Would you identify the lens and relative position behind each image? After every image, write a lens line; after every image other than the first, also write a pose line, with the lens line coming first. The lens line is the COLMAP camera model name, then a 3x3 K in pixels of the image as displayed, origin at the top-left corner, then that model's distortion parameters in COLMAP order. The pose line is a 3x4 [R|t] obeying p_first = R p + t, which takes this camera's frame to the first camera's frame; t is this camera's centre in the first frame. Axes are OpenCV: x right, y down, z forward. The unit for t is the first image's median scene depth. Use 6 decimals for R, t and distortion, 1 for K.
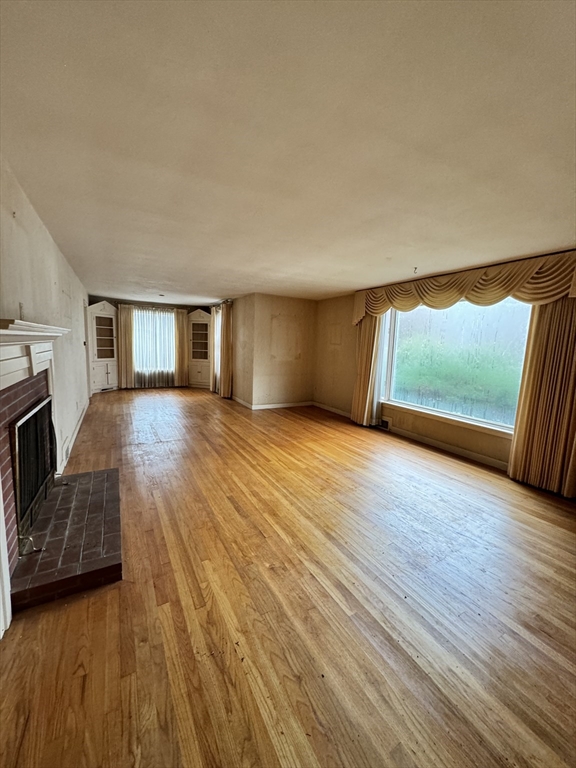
lens RADIAL K [[304.3, 0, 289.1], [0, 304.3, 383.5], [0, 0, 1]] dist [0.000433, -0.000223]
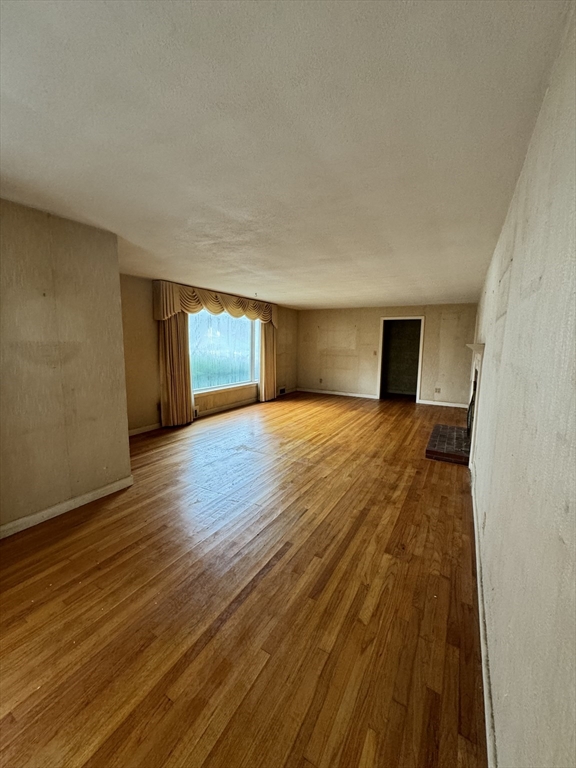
lens RADIAL K [[304.3, 0, 288.6], [0, 304.3, 384.9], [0, 0, 1]] dist [0.000433, -0.000223]
pose [[-0.509818, -0.161988, 0.844894, -1.087585], [0.079424, 0.969055, 0.233718, -0.277090], [-0.856608, 0.186259, -0.481176, 1.718820]]
